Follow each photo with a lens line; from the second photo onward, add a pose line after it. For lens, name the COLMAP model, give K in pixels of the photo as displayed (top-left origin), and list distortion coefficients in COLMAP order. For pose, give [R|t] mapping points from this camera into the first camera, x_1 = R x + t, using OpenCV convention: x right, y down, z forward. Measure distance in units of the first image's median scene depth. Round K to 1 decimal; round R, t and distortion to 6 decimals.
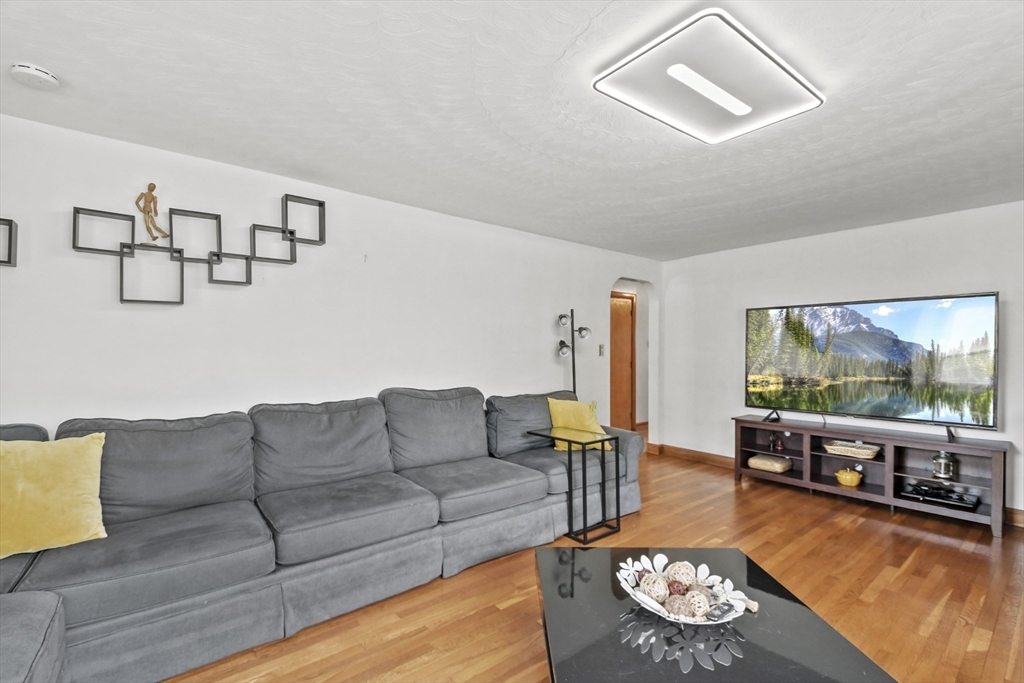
lens RADIAL K [[462.5, 0, 506.4], [0, 462.5, 352.3], [0, 0, 1]] dist [0.014309, -0.000015]
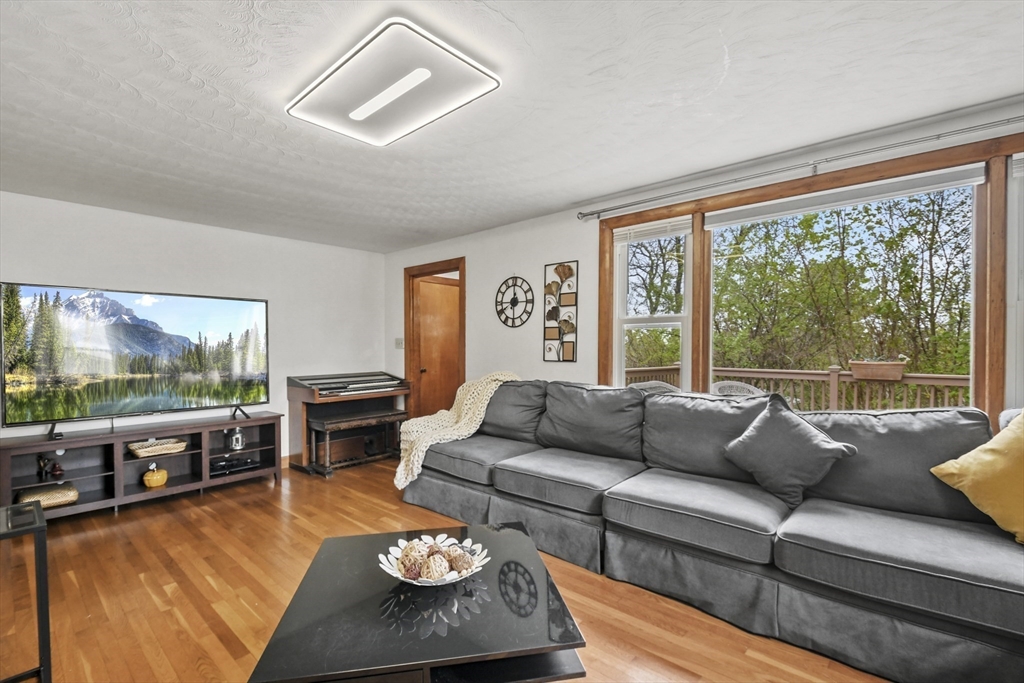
lens RADIAL K [[462.5, 0, 506.4], [0, 462.5, 352.3], [0, 0, 1]] dist [0.014309, -0.000015]
pose [[-0.183422, -0.009804, 0.982985, -0.330718], [0.003744, 0.999936, 0.010671, 0.005514], [-0.983027, 0.005637, -0.183373, 0.473787]]
